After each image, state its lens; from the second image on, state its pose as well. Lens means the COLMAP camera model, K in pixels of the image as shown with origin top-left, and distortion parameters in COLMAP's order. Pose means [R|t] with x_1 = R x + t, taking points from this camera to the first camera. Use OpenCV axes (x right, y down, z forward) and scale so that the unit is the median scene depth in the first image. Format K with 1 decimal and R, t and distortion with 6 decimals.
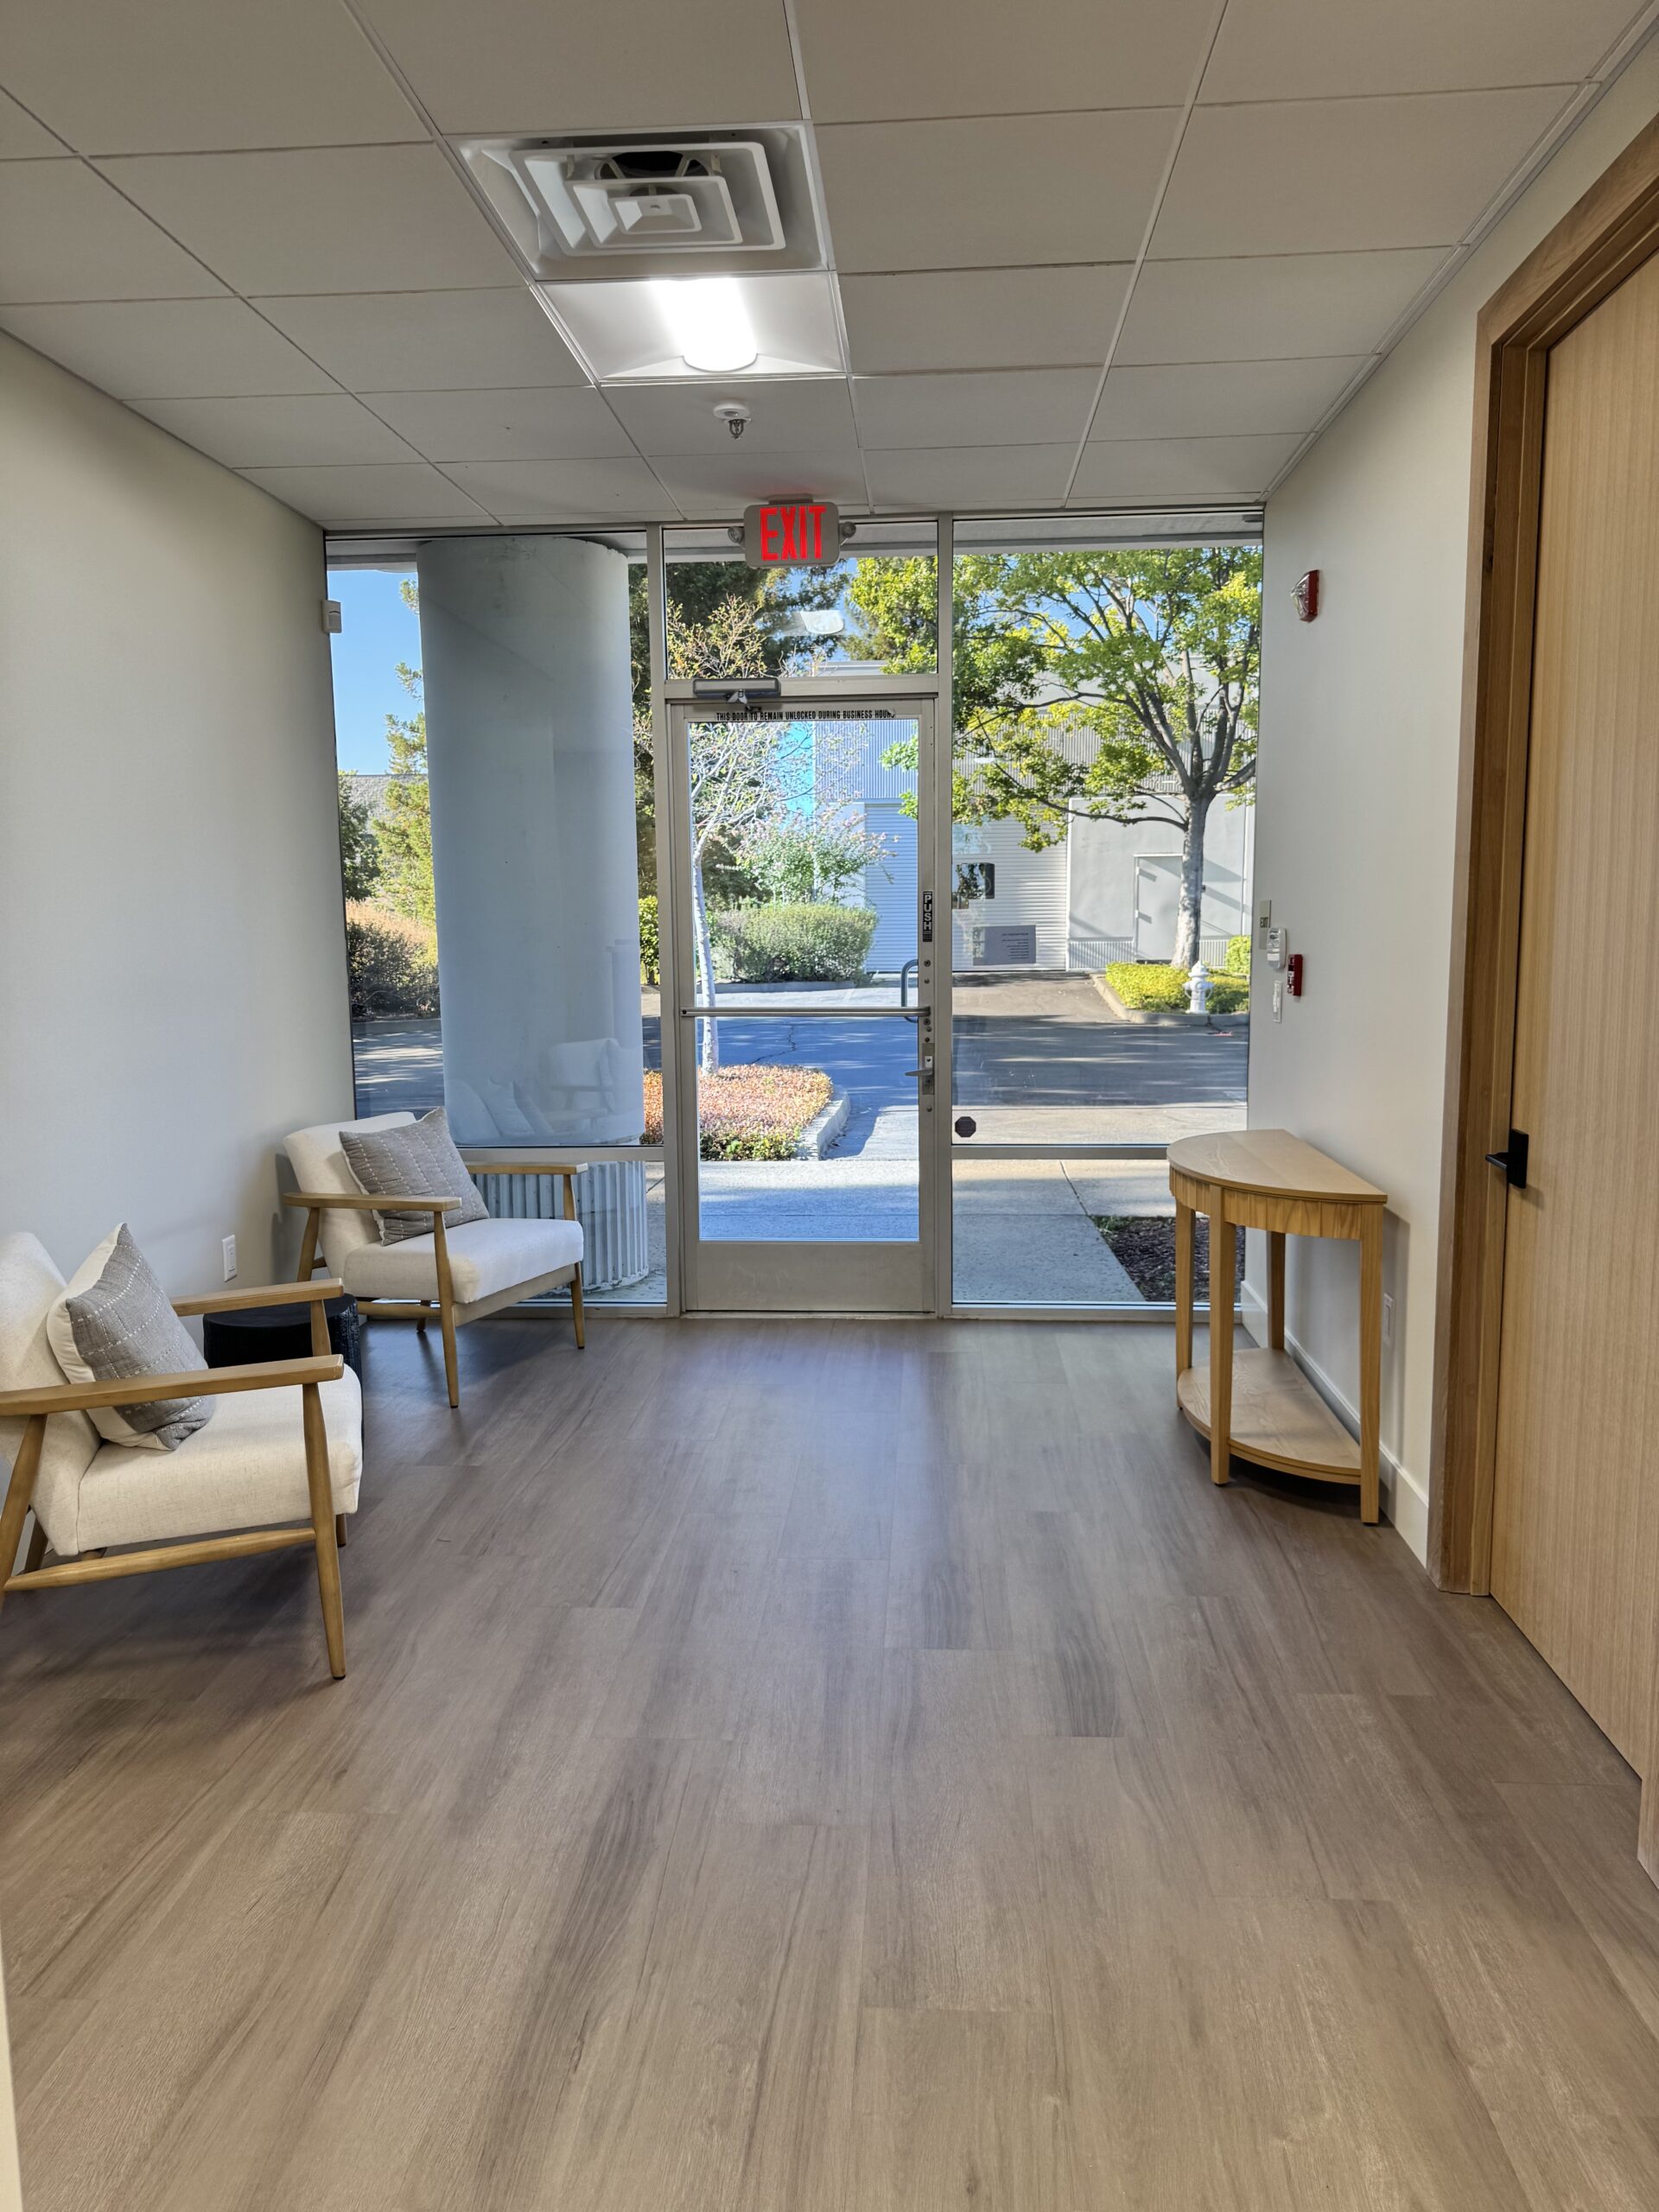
lens RADIAL K [[1572.0, 0, 804.2], [0, 1572.0, 1107.8], [0, 0, 1]] dist [-0.004643, -0.002490]
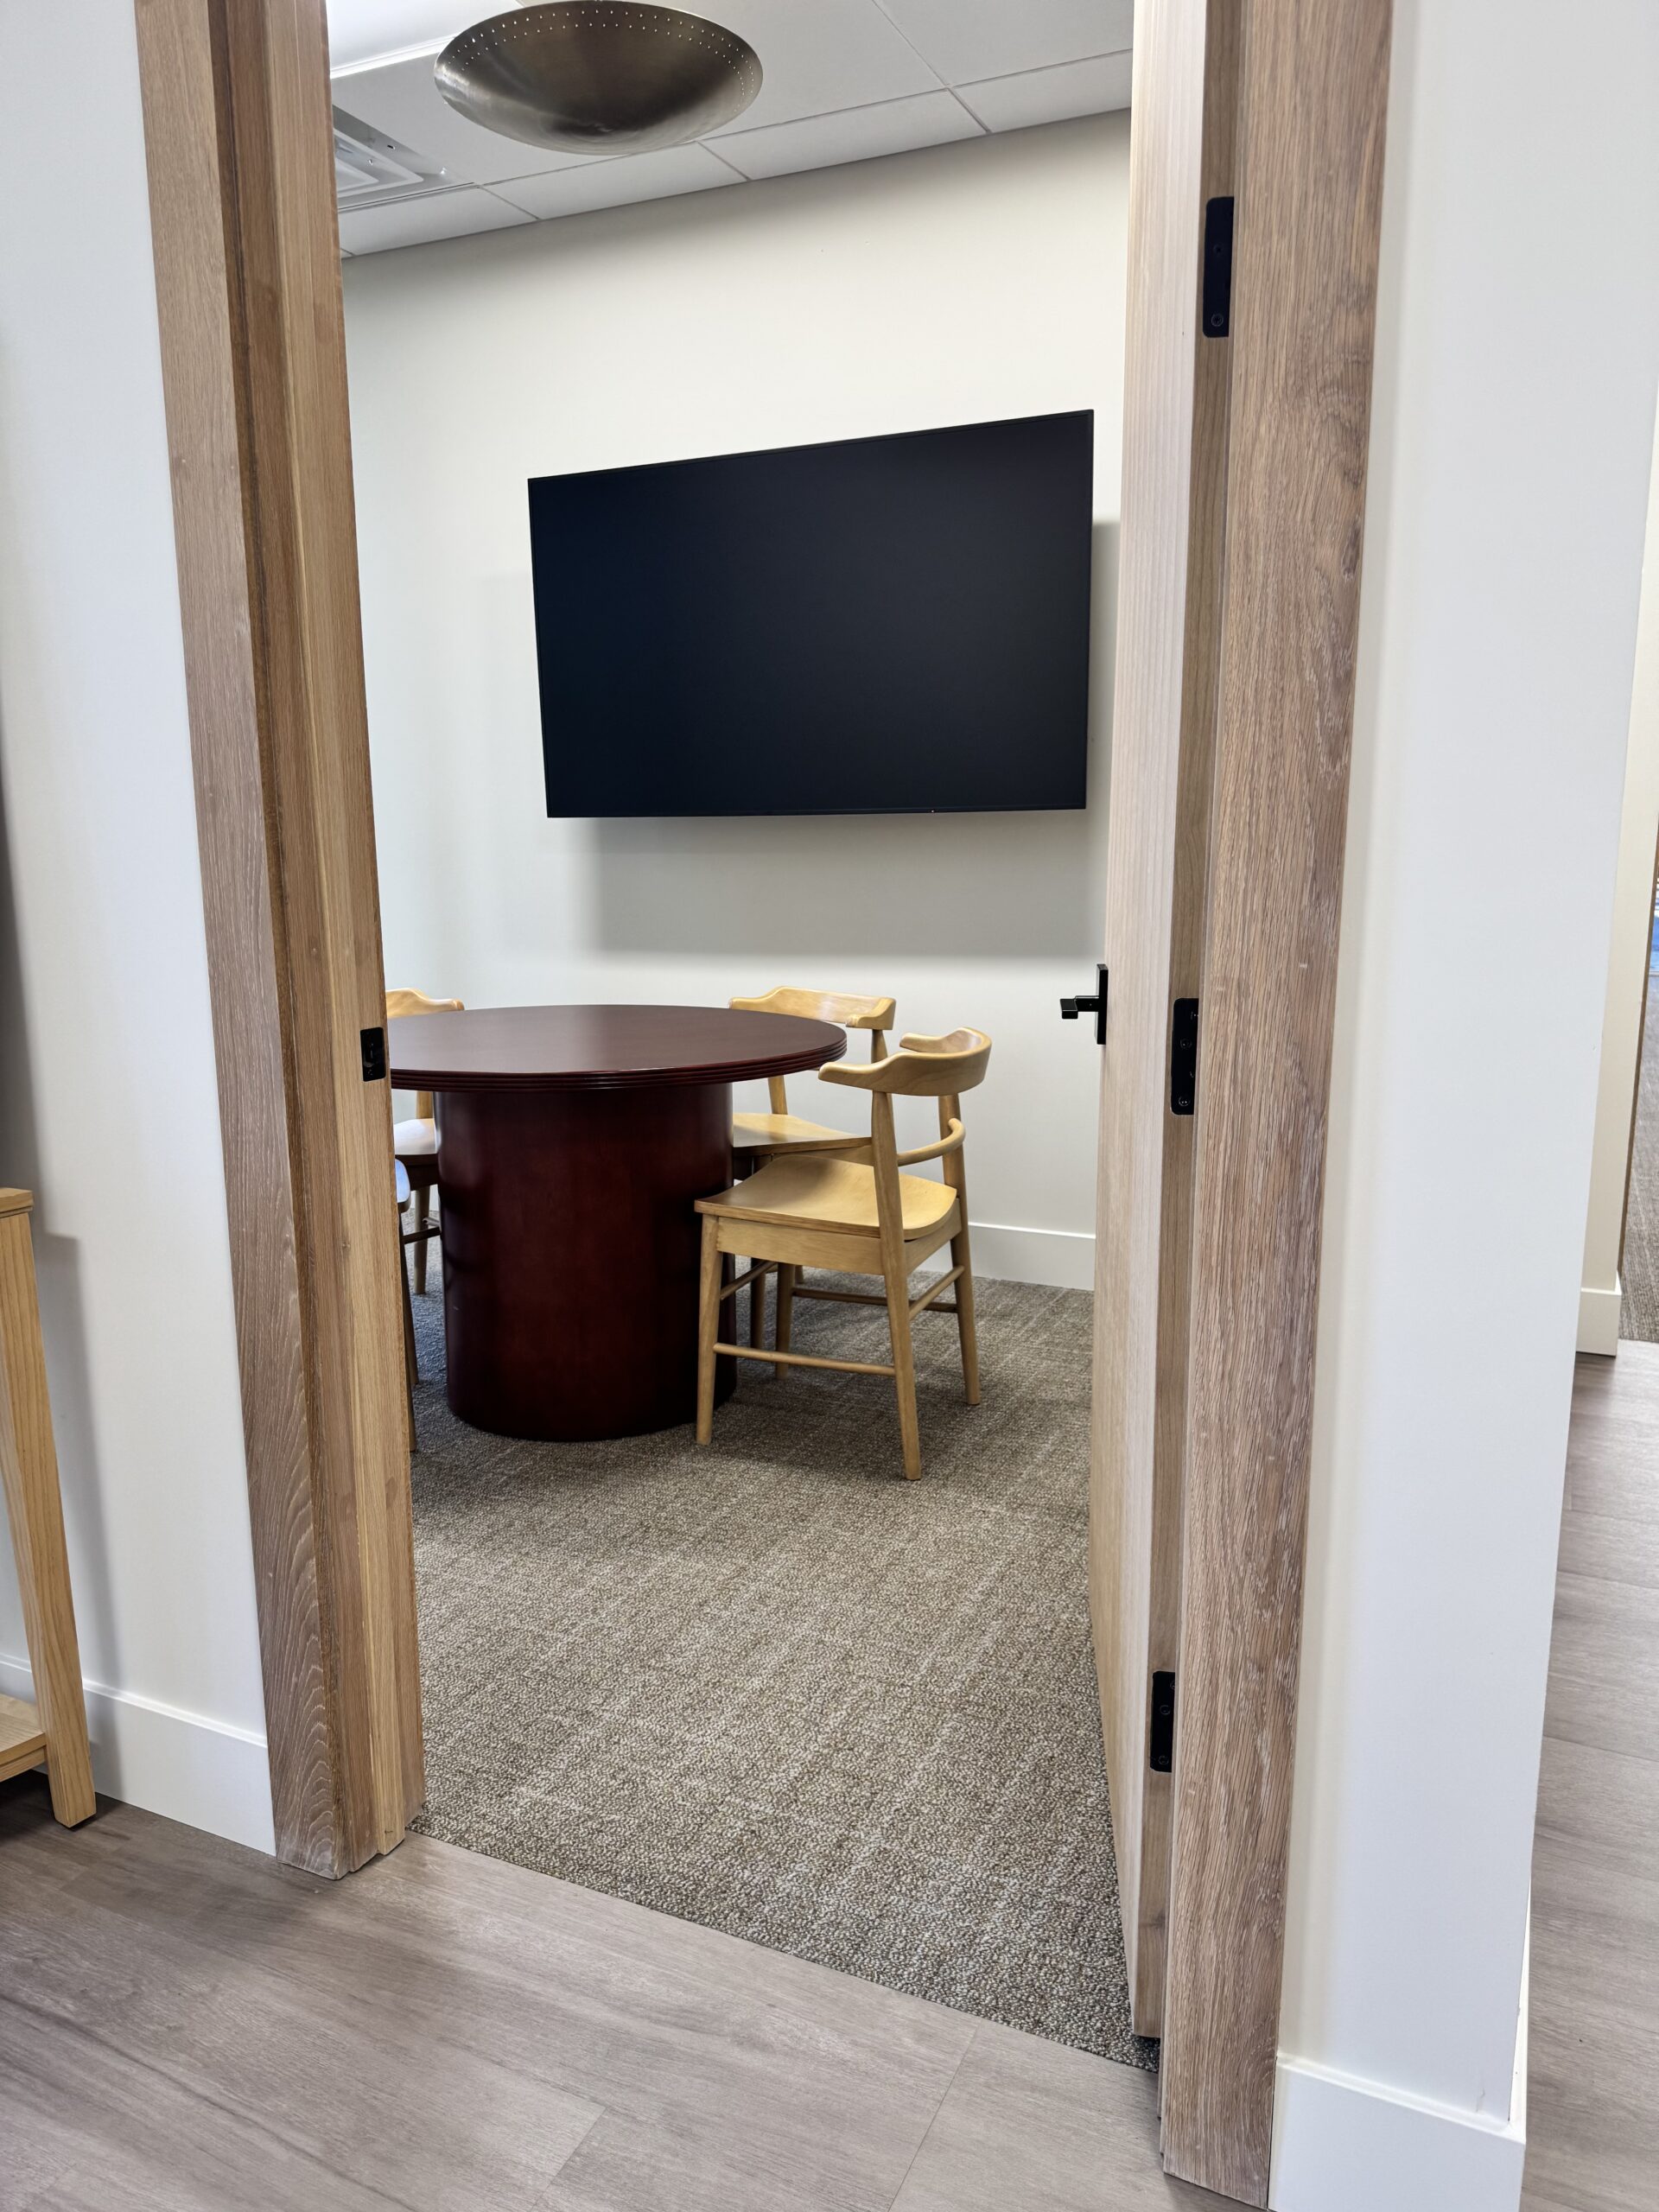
lens RADIAL K [[1555.1, 0, 832.1], [0, 1555.1, 1111.5], [0, 0, 1]] dist [0.044772, -0.043107]
pose [[0.344156, -0.162524, 0.924739, 0.005206], [0.121943, 0.984300, 0.127610, -0.002337], [-0.930960, 0.068847, 0.358571, 0.748359]]
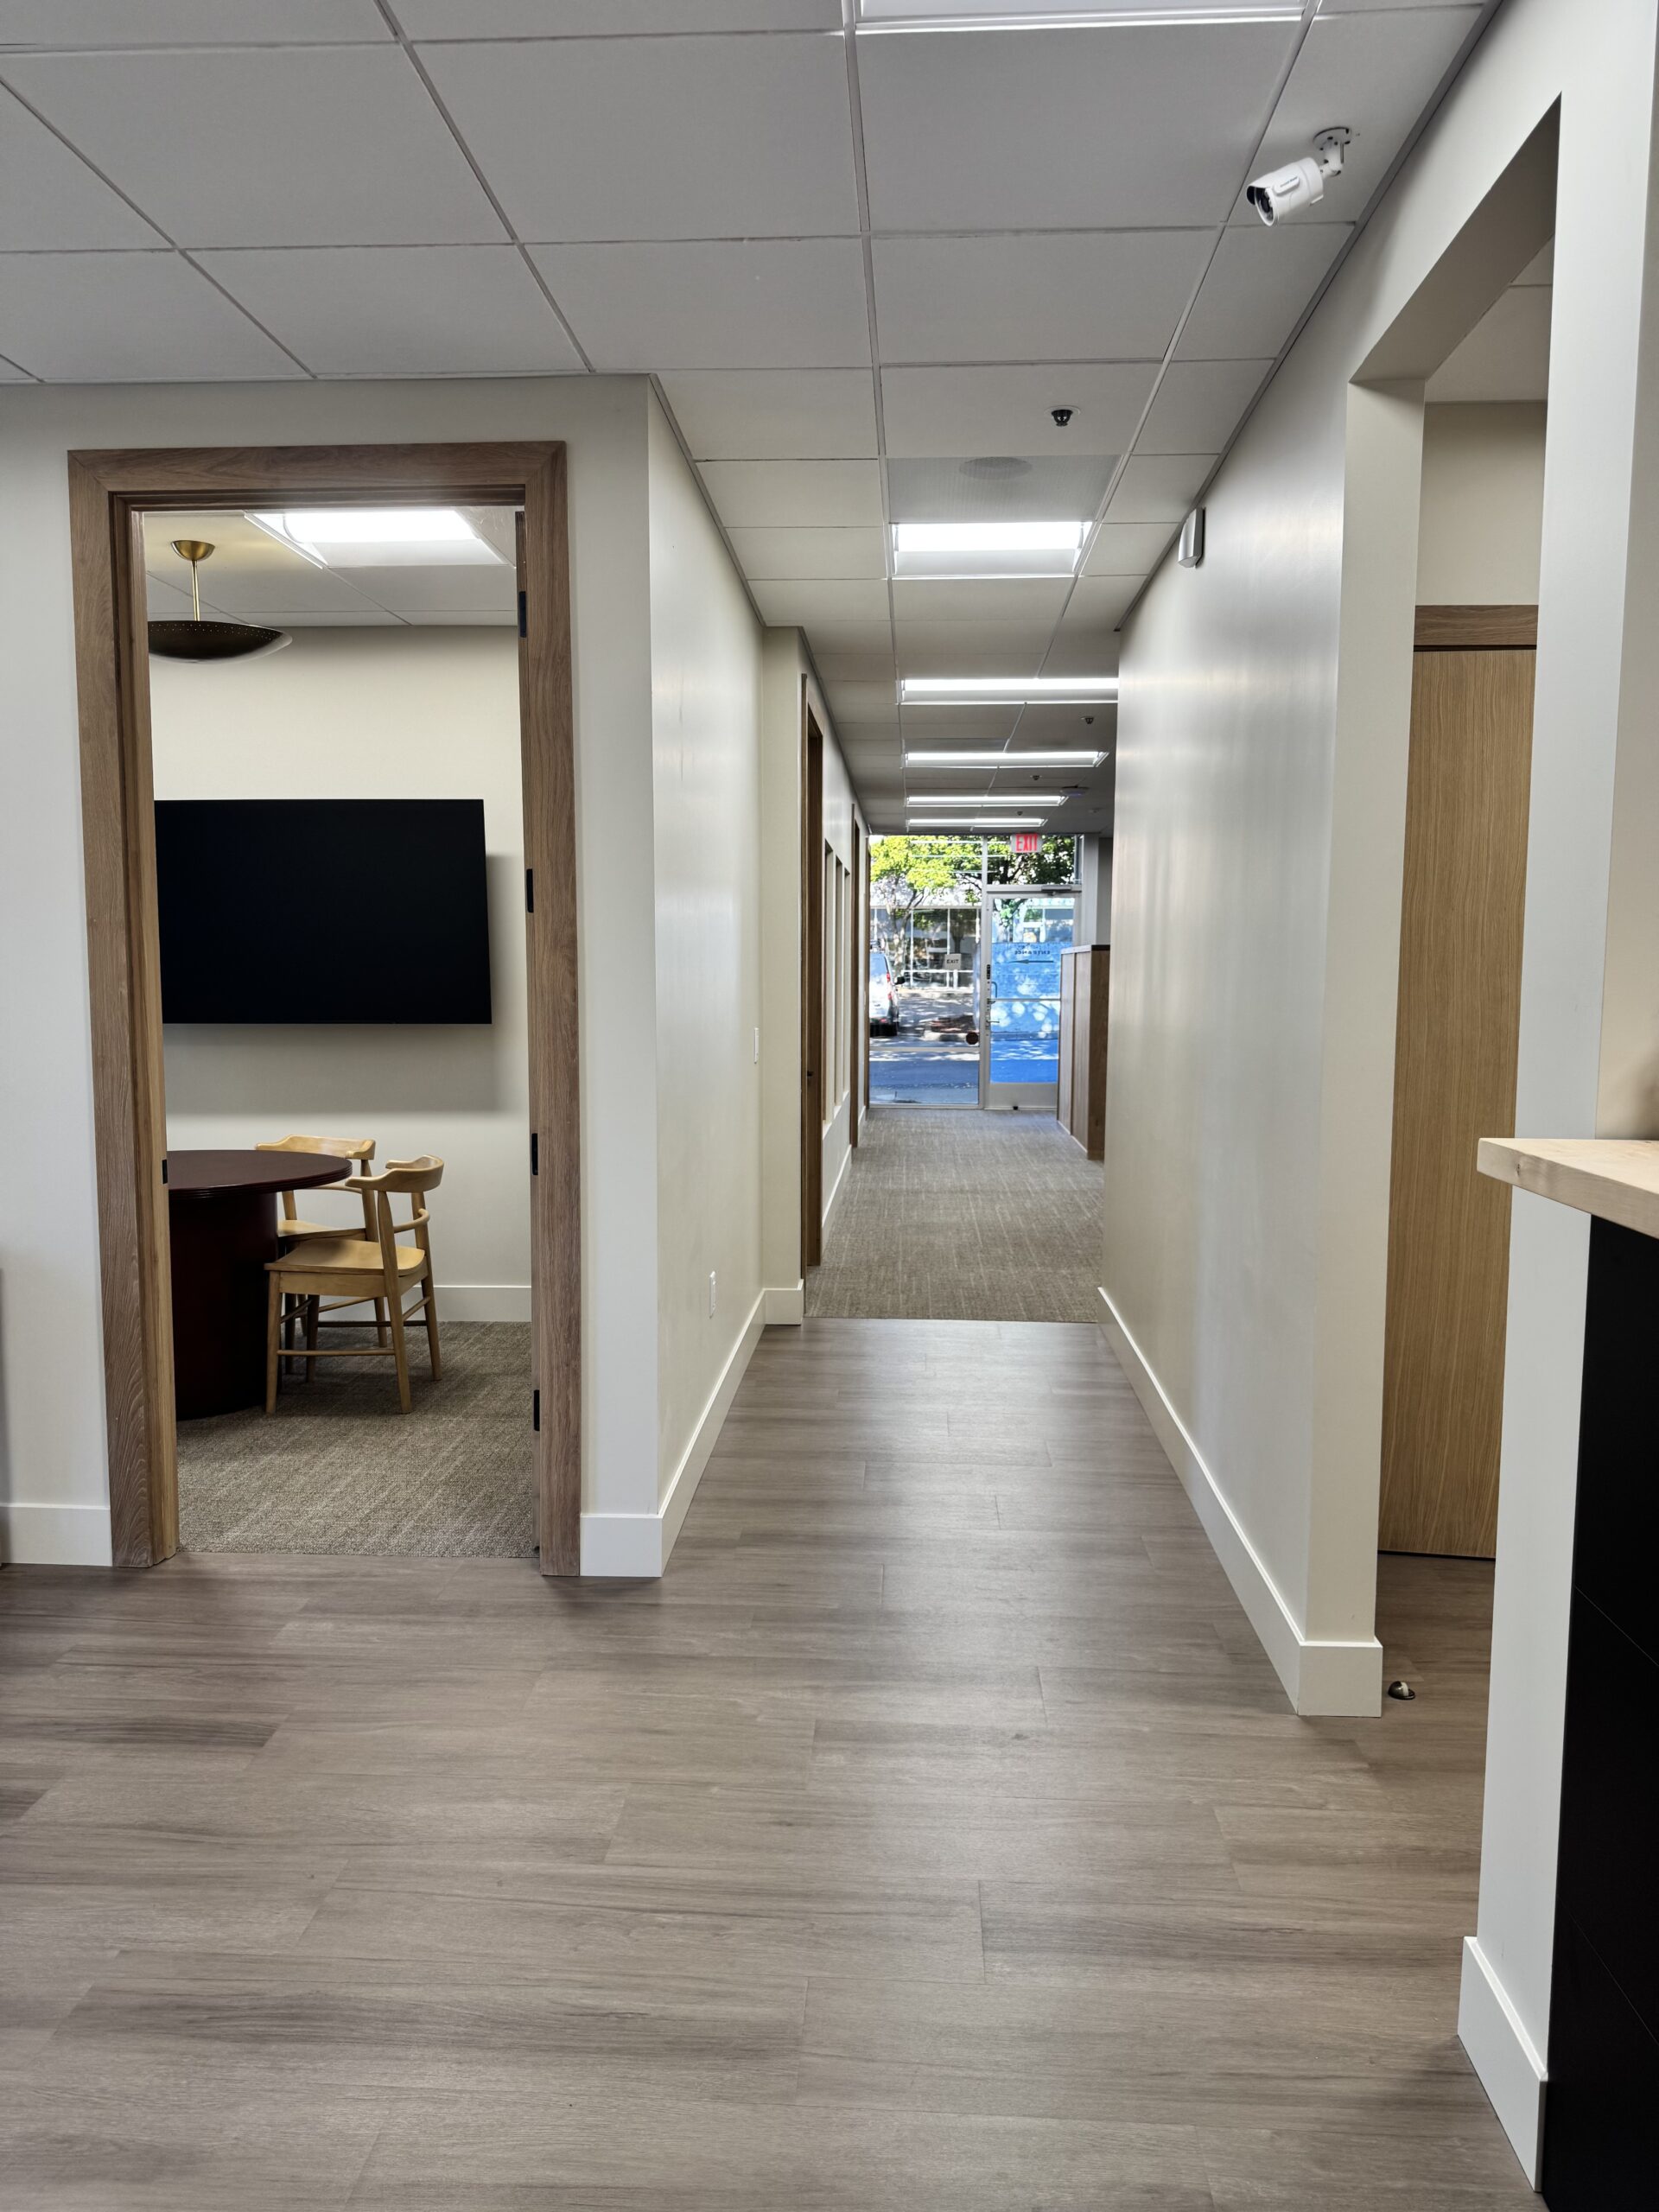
lens RADIAL K [[1550.4, 0, 828.4], [0, 1550.4, 1103.8], [0, 0, 1]] dist [0.138836, -0.224941]
pose [[-0.021190, -0.079737, 0.996591, -0.855881], [0.125890, 0.988668, 0.081779, -0.066100], [-0.991818, 0.127193, -0.010912, 0.574588]]
